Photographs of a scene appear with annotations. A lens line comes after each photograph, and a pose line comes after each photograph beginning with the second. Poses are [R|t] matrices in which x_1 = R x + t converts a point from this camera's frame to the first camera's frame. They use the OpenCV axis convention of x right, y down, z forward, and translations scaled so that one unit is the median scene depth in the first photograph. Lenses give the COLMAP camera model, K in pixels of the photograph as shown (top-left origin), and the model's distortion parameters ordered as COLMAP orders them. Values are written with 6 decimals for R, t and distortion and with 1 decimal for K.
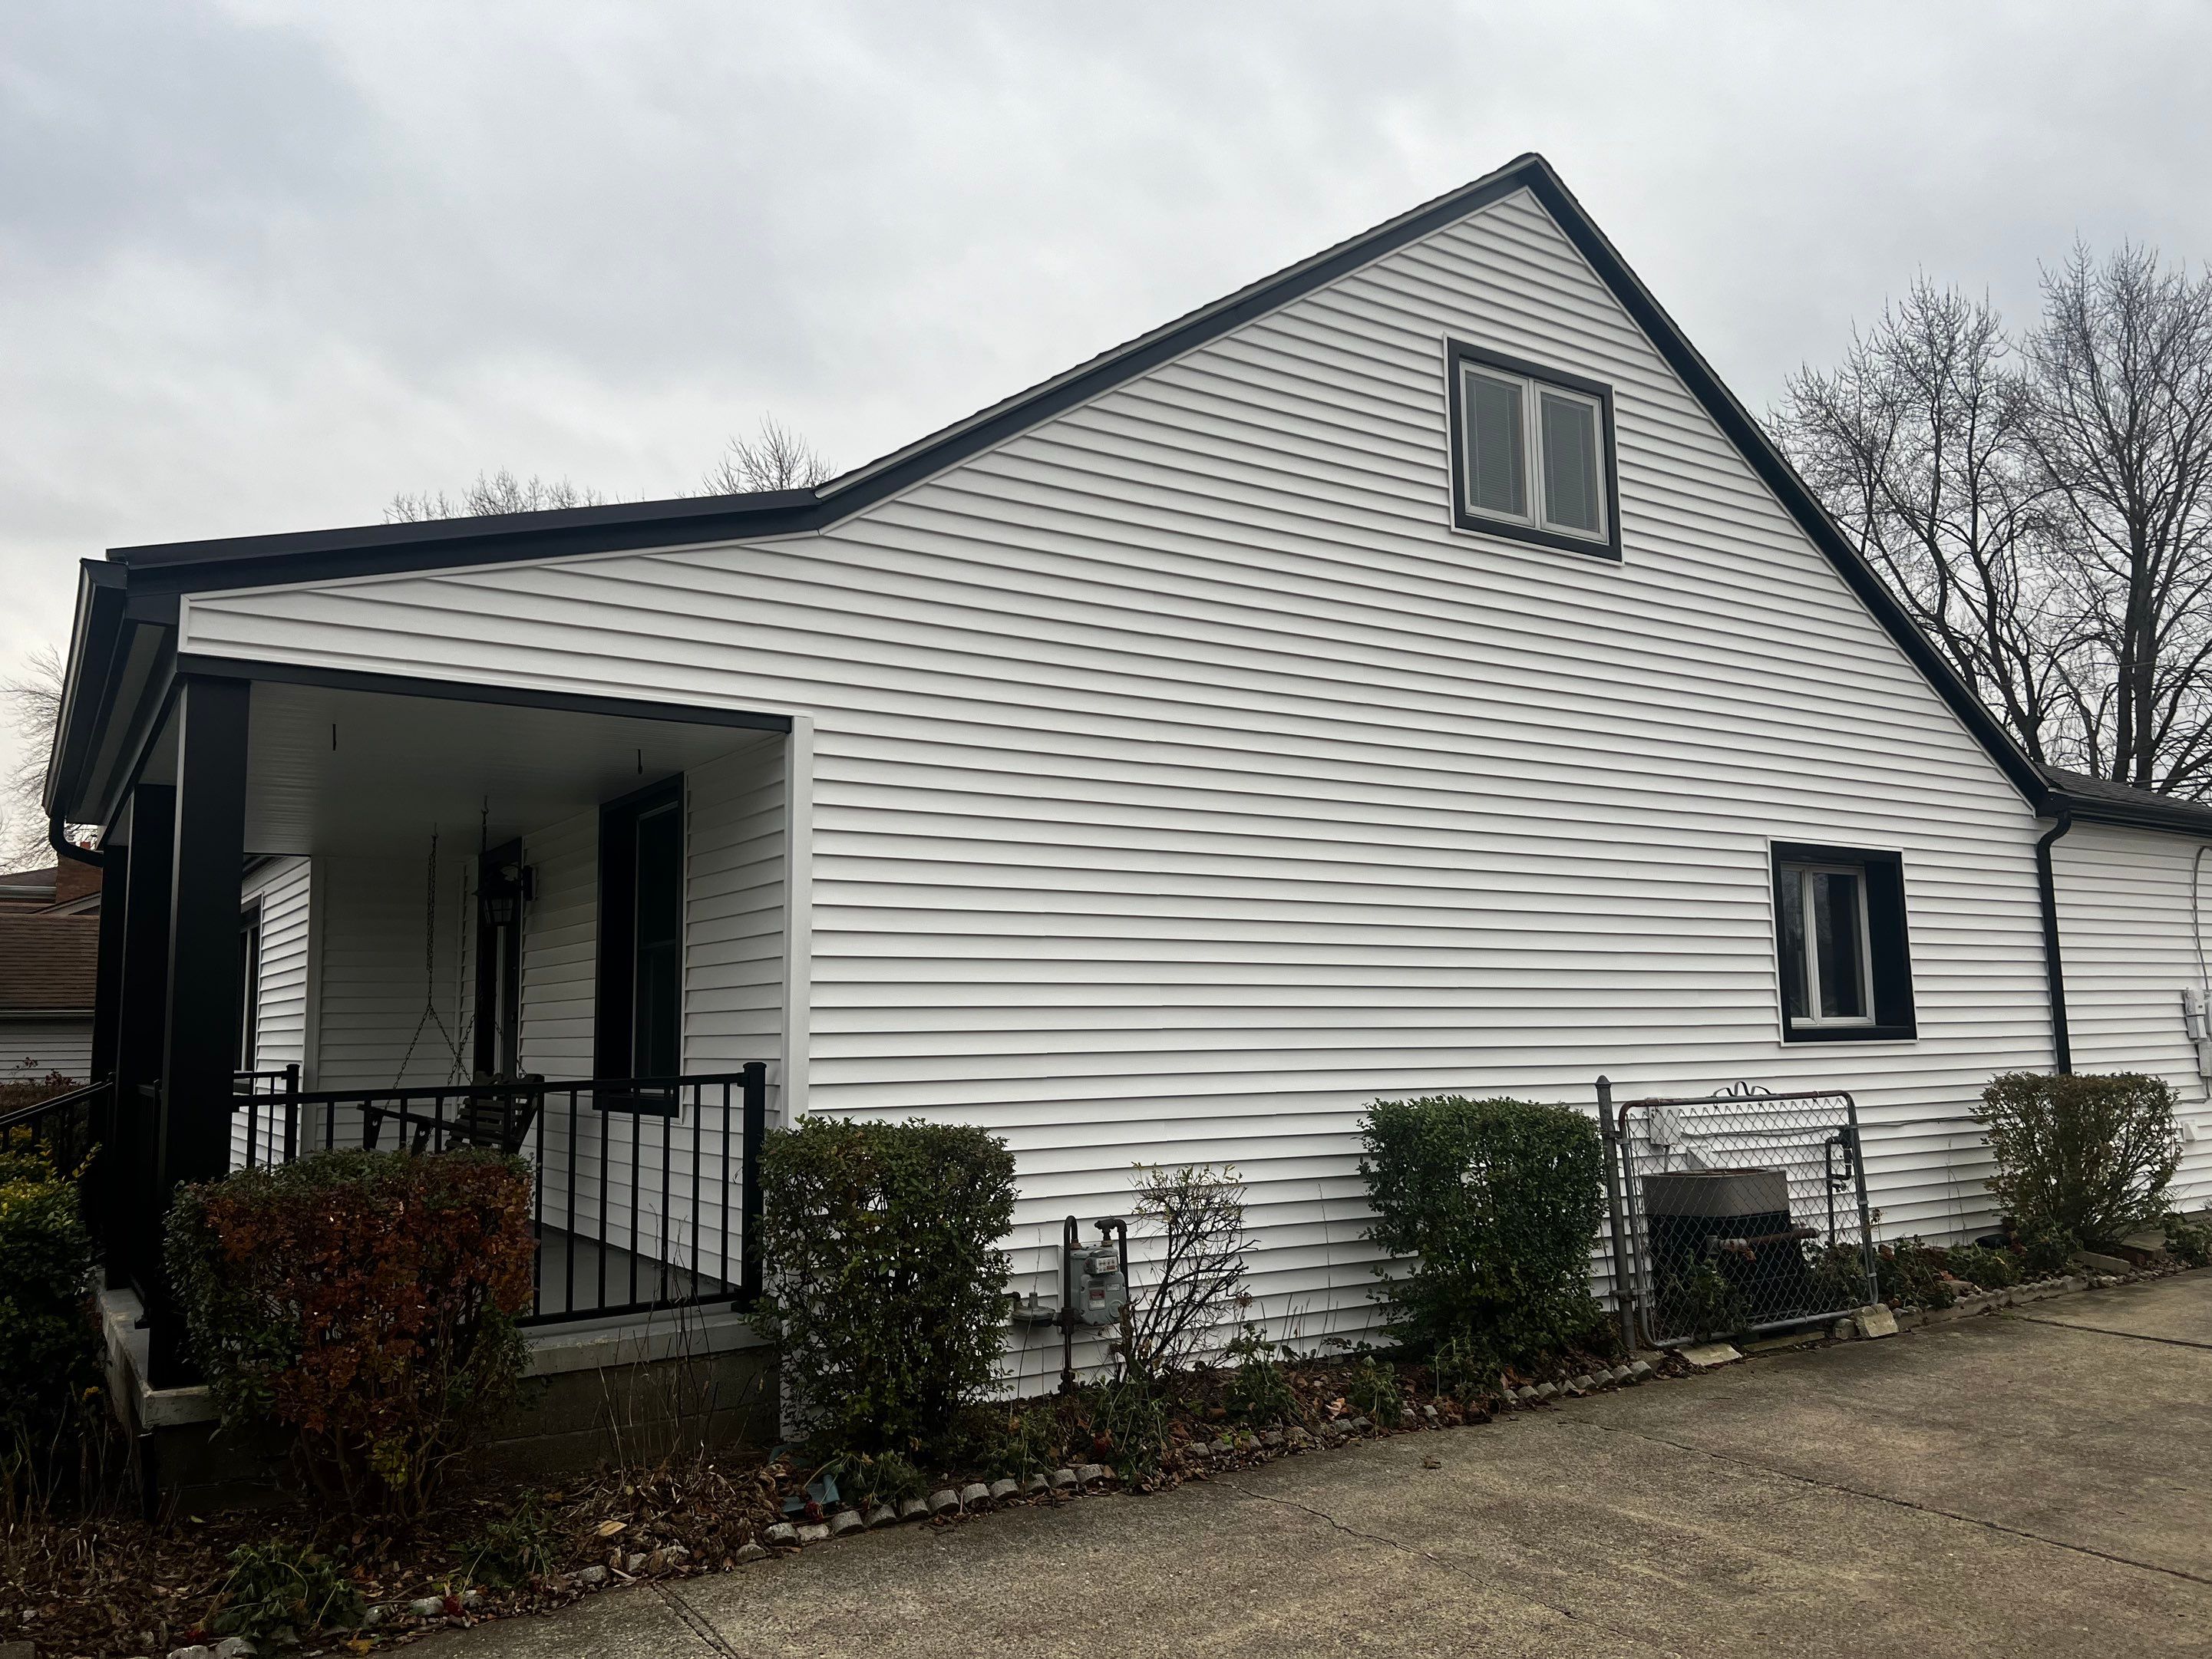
lens RADIAL K [[1674.6, 0, 1106.0], [0, 1674.6, 829.5], [0, 0, 1]] dist [0.024653, -0.003019]
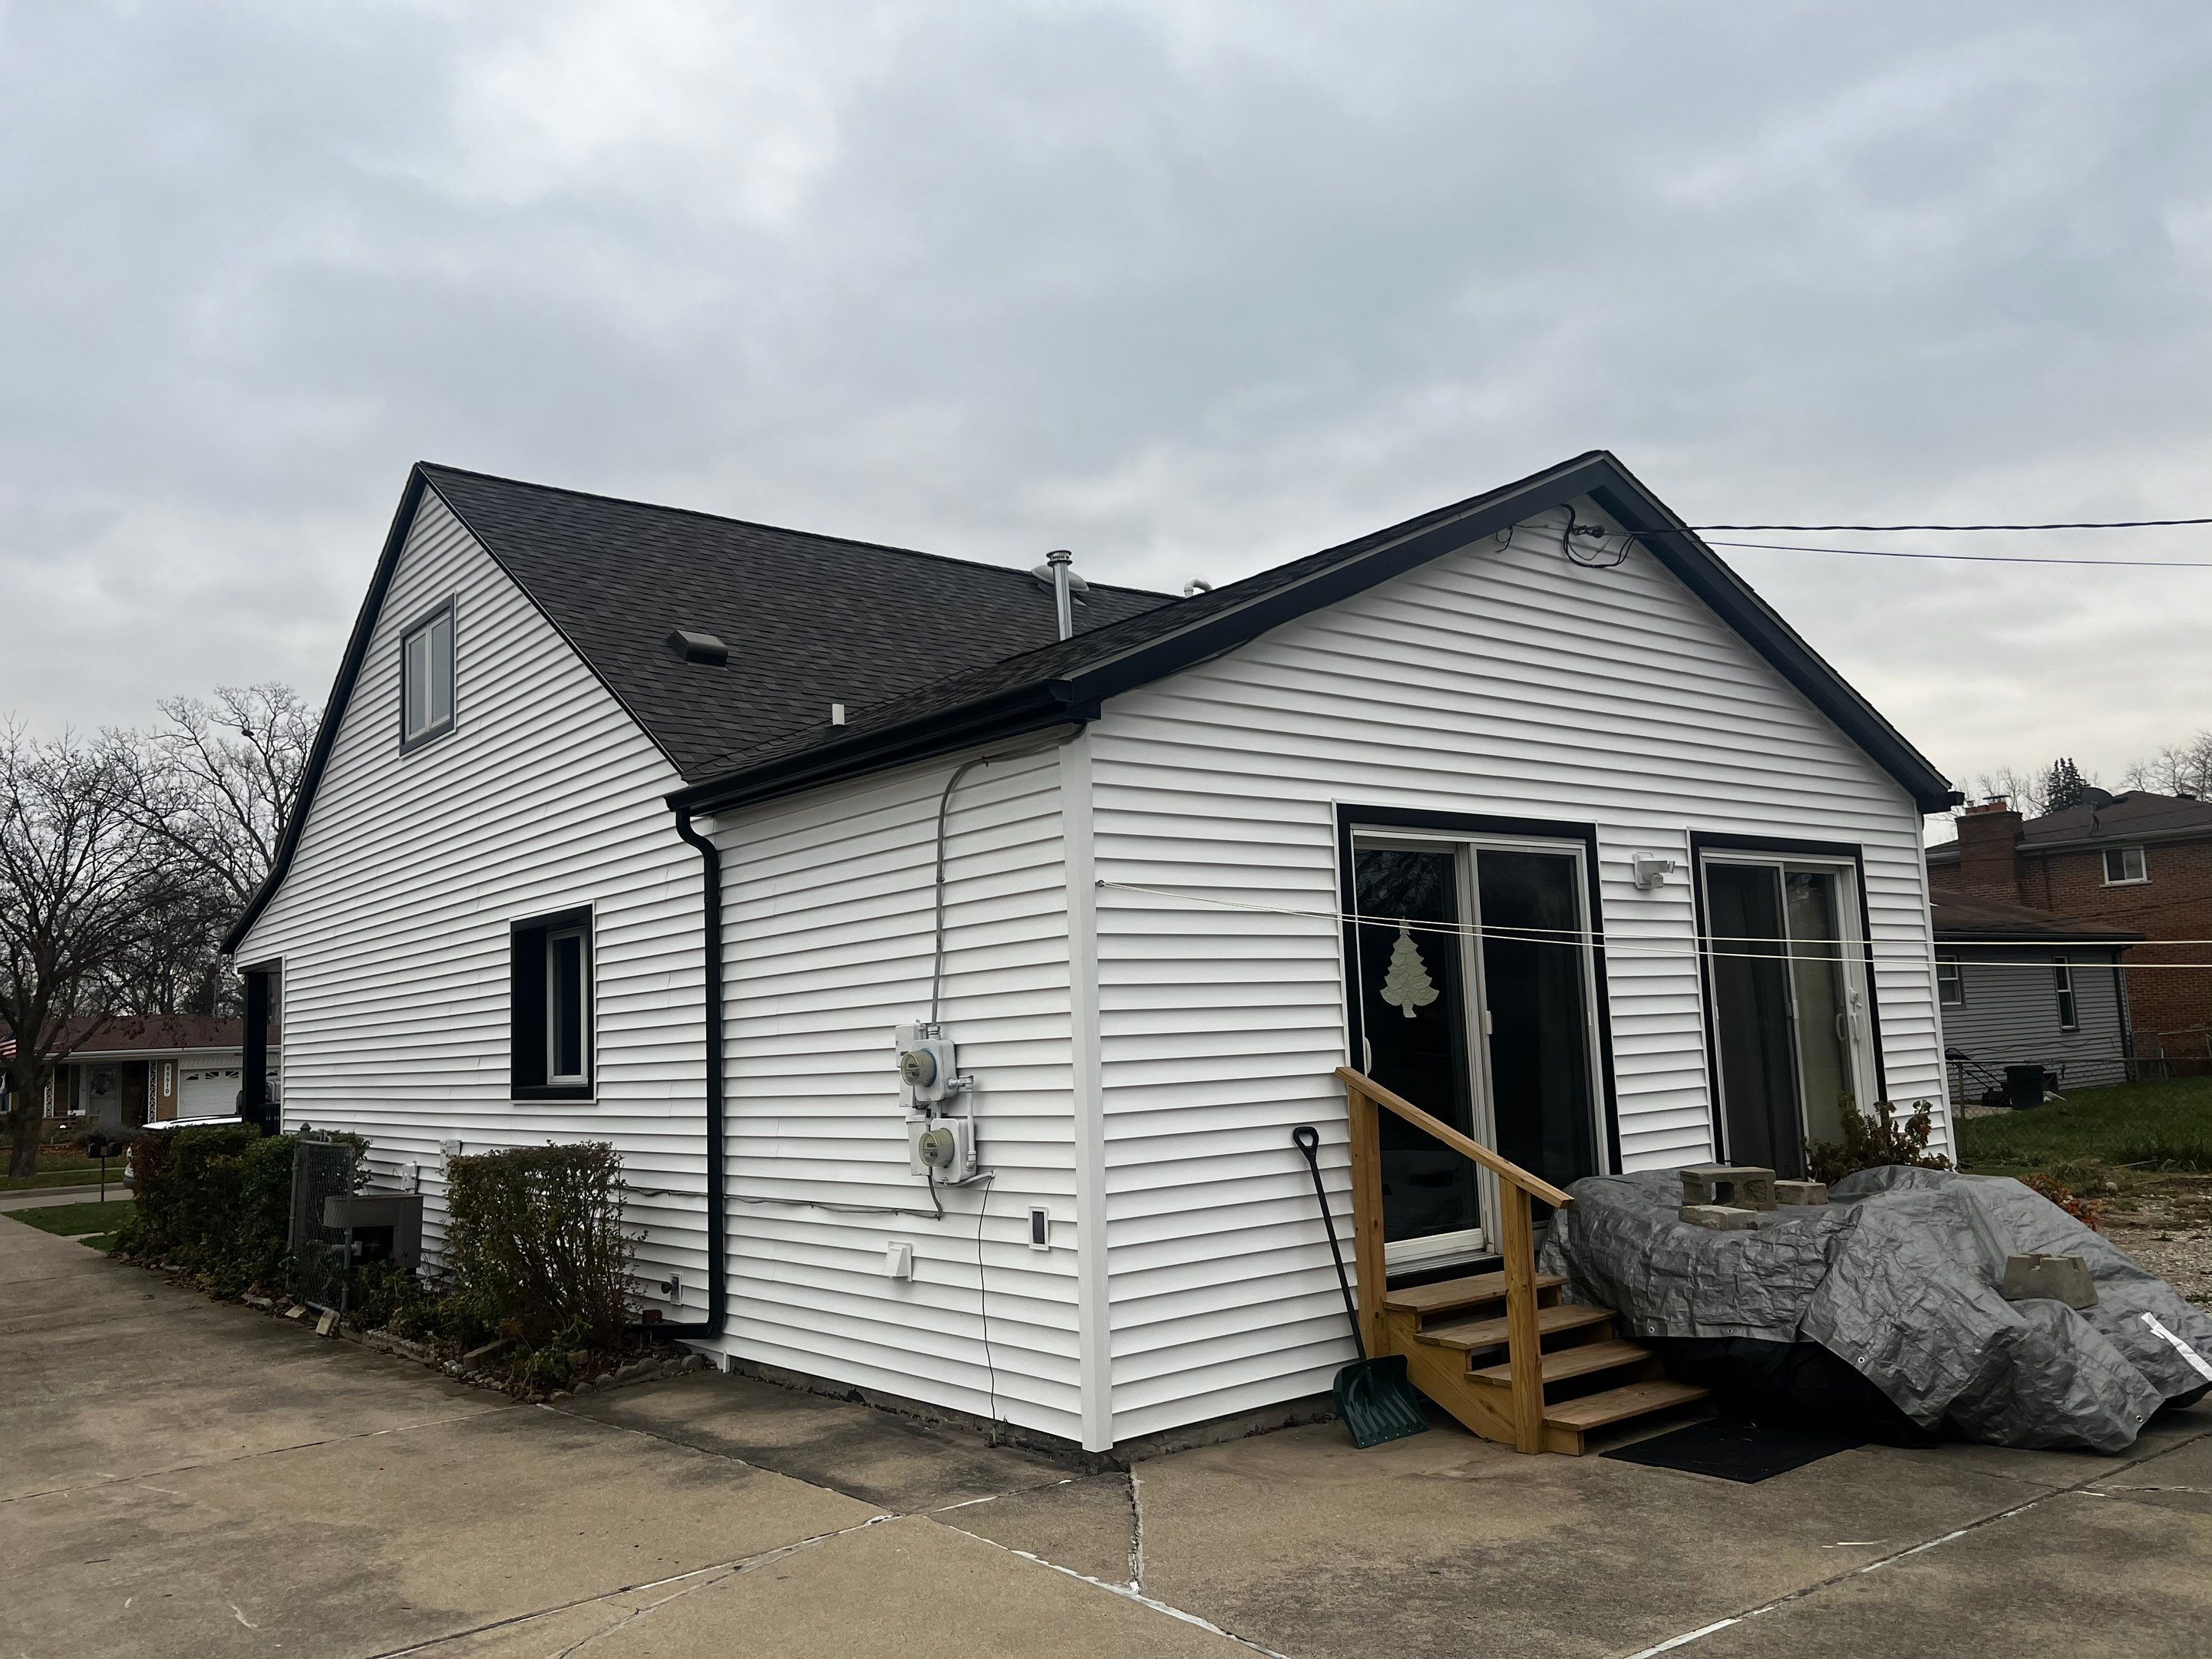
lens RADIAL K [[1674.6, 0, 1106.0], [0, 1674.6, 829.5], [0, 0, 1]] dist [0.024653, -0.003019]
pose [[0.105550, -0.118756, -0.987297, 1.742247], [0.161964, 0.981639, -0.100761, 0.138373], [0.981136, -0.149271, 0.122846, 1.407290]]
